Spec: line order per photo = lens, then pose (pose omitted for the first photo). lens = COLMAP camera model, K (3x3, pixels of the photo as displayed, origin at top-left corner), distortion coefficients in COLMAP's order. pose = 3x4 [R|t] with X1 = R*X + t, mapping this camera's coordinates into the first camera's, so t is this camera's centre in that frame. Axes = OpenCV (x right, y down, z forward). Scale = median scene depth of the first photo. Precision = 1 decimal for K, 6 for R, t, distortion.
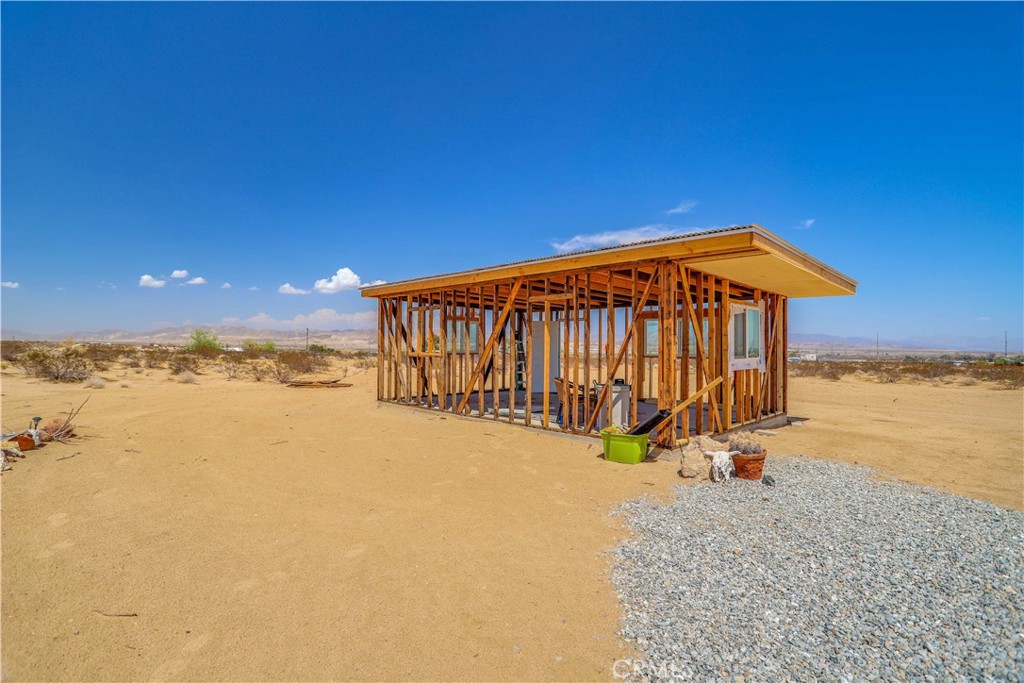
lens RADIAL K [[494.8, 0, 518.5], [0, 494.8, 346.7], [0, 0, 1]] dist [-0.072761, 0.029416]
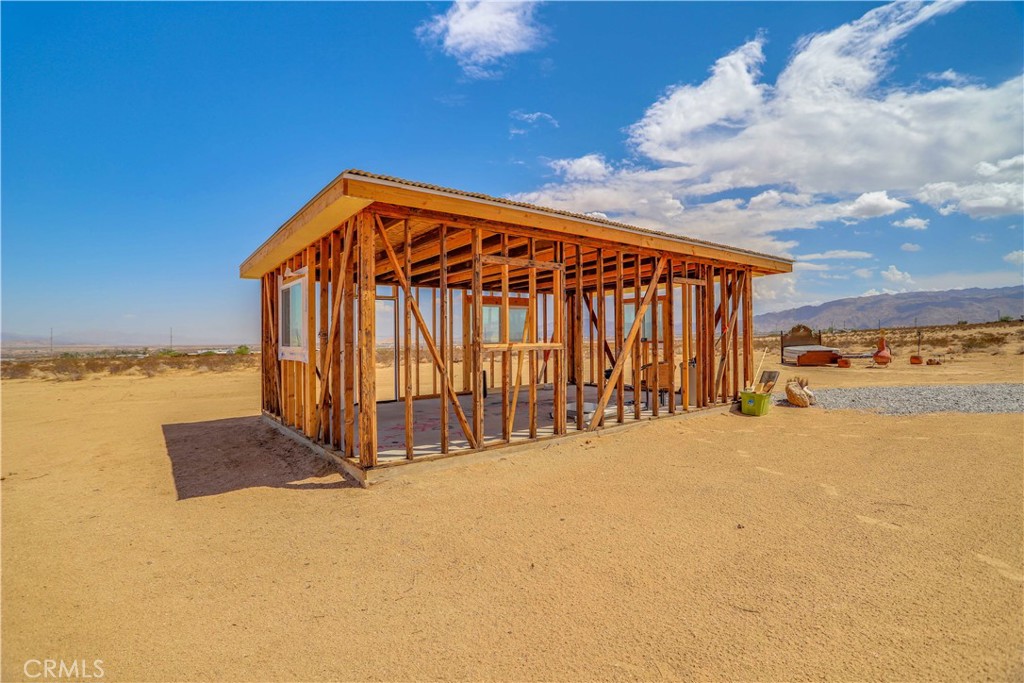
lens RADIAL K [[477.0, 0, 547.5], [0, 477.0, 345.2], [0, 0, 1]] dist [0.004656, 0.002203]
pose [[0.098666, -0.024724, 0.994813, -0.073533], [0.017725, 0.999576, 0.023085, 0.000245], [-0.994963, 0.015355, 0.099062, 0.093703]]
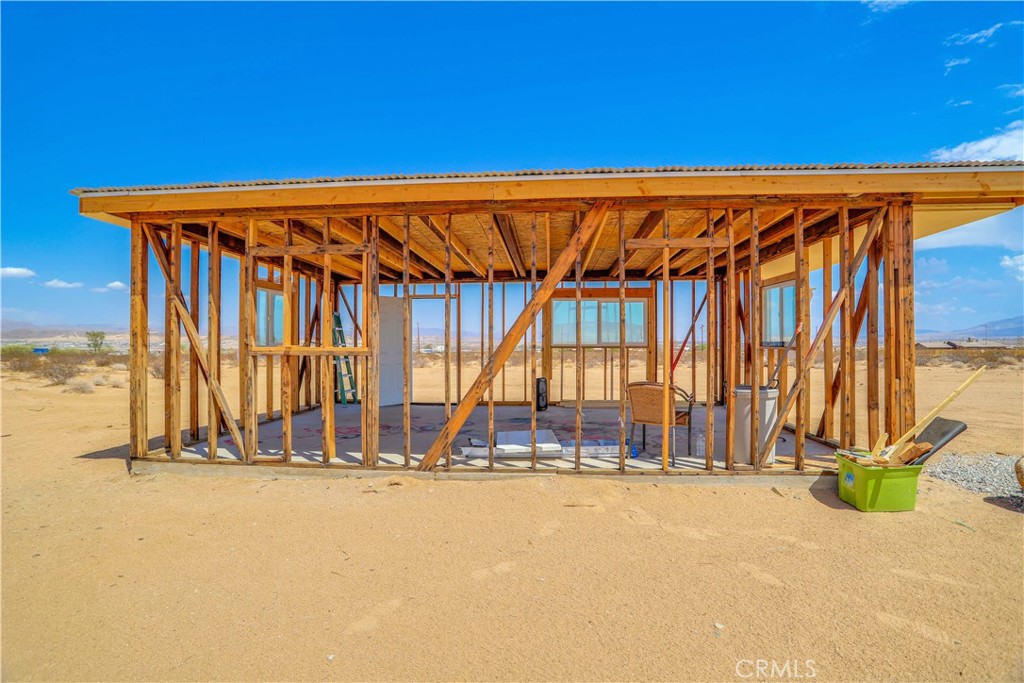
lens RADIAL K [[494.8, 0, 520.7], [0, 494.8, 342.2], [0, 0, 1]] dist [-0.072761, 0.029416]
pose [[0.752630, -0.012545, 0.658324, -0.034893], [0.011509, 0.999916, 0.005896, 0.000810], [-0.658343, 0.003139, 0.752712, 0.054155]]
